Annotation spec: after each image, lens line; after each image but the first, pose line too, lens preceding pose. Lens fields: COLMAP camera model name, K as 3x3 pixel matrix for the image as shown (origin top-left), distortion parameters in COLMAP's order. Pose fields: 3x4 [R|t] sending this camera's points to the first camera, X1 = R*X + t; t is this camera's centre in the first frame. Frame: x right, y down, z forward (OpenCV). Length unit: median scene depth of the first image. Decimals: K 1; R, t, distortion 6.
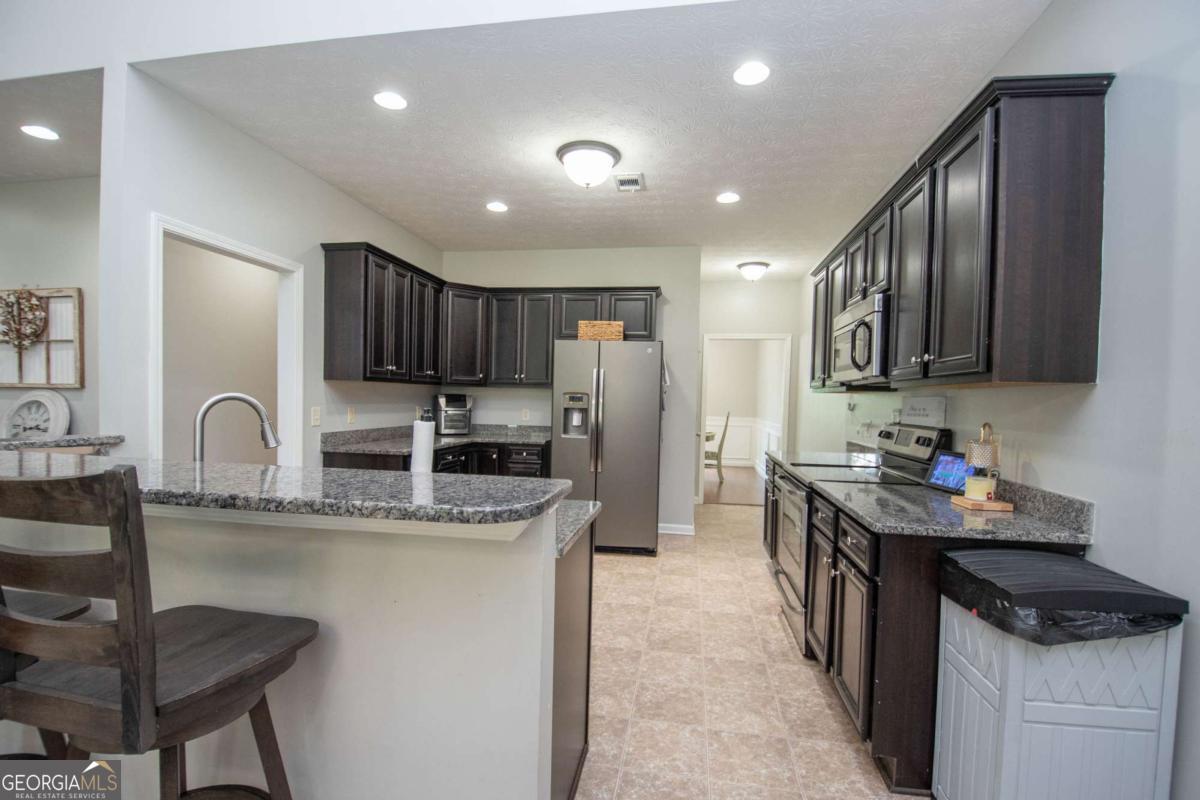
lens RADIAL K [[529.8, 0, 597.6], [0, 529.8, 411.2], [0, 0, 1]] dist [0.004515, -0.018071]
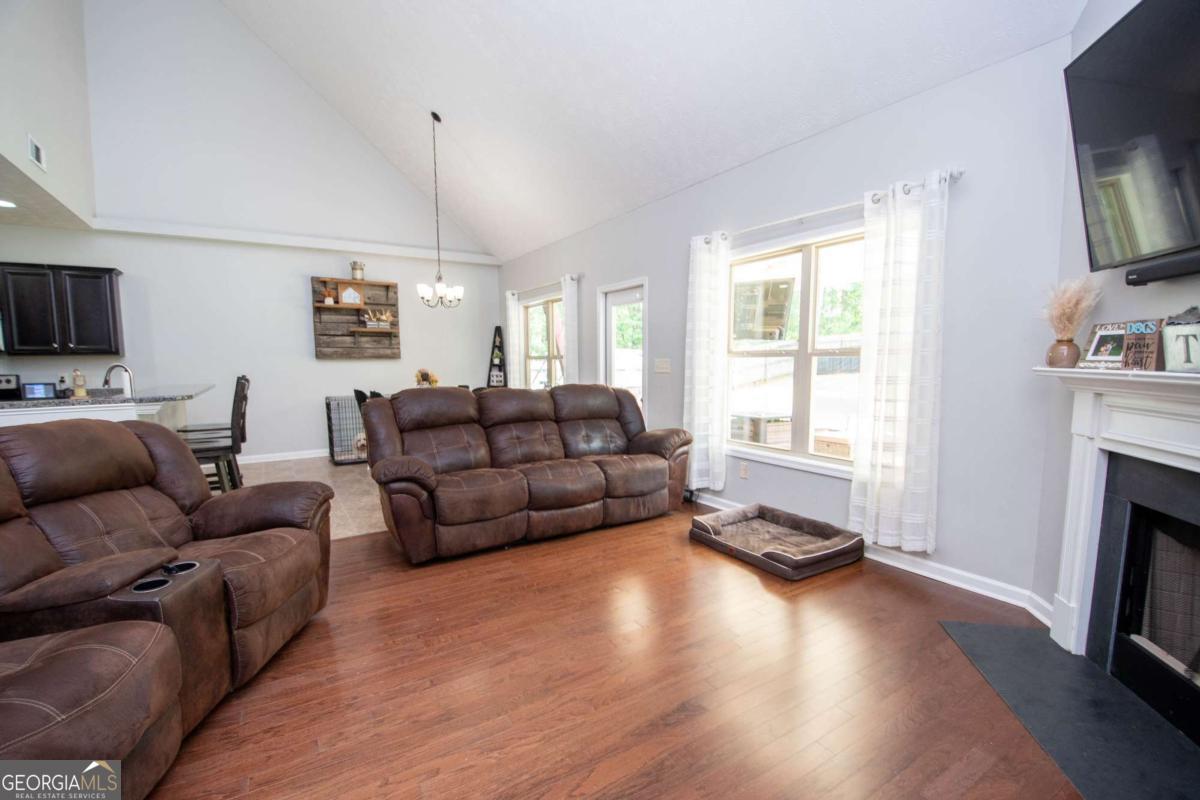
lens RADIAL K [[517.2, 0, 603.4], [0, 517.2, 417.9], [0, 0, 1]] dist [0.000520, -0.016313]
pose [[-0.670076, -0.100638, 0.735439, -1.485396], [0.005935, 0.990009, 0.140880, -0.039608], [-0.742269, 0.098765, -0.662784, 0.343433]]
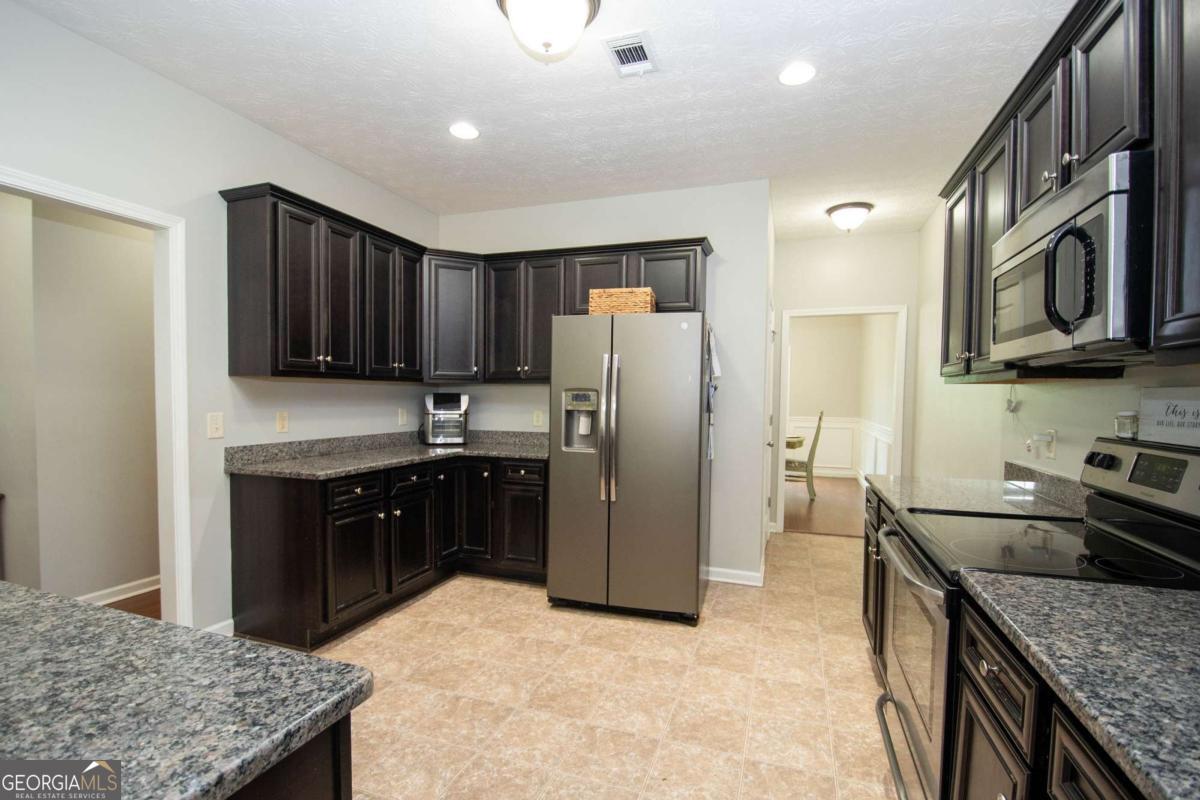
lens RADIAL K [[540.9, 0, 600.8], [0, 540.9, 411.9], [0, 0, 1]] dist [0.018992, -0.030877]
pose [[0.986839, -0.006827, -0.161565, 0.103567], [0.007727, 0.999958, 0.004941, -0.007312], [0.161524, -0.006124, 0.986850, 0.289630]]
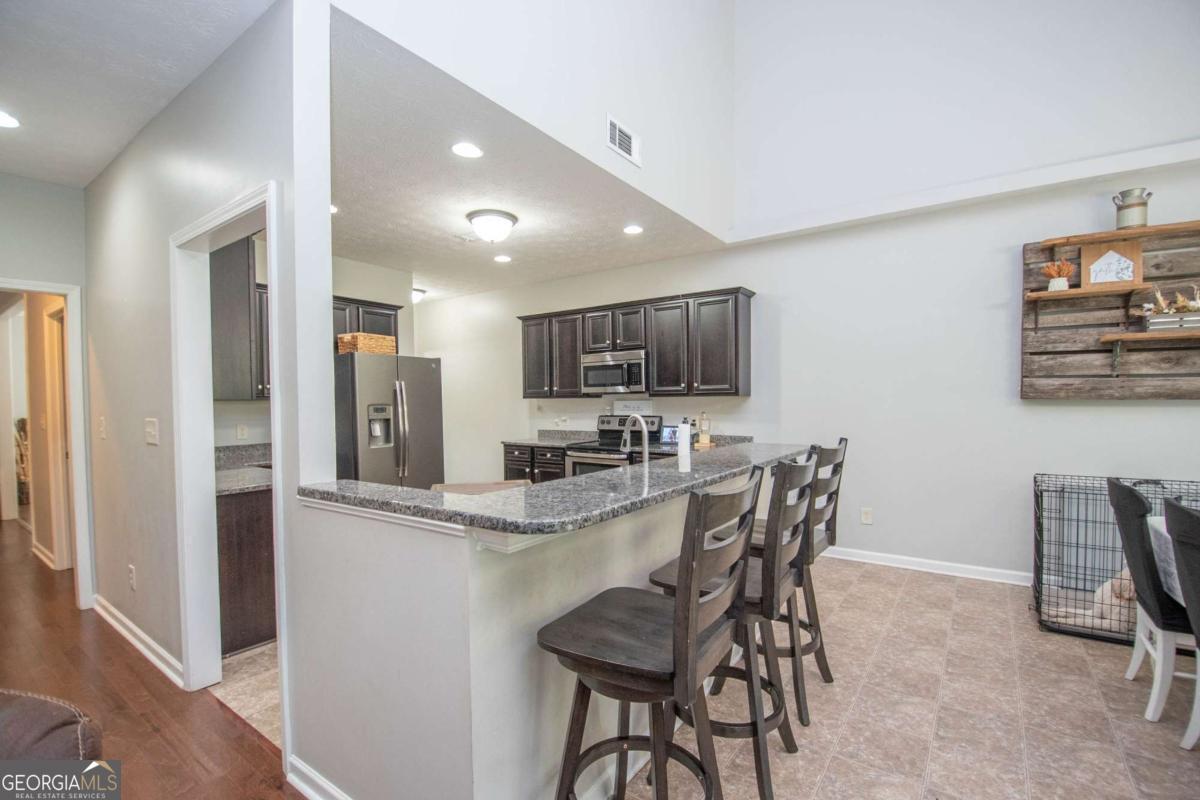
lens RADIAL K [[517.2, 0, 603.4], [0, 517.2, 417.9], [0, 0, 1]] dist [0.000520, -0.016313]
pose [[0.443142, -0.058956, 0.894511, -0.755894], [0.040211, 0.998138, 0.045865, -0.037124], [-0.895549, 0.015644, 0.444687, 0.165453]]
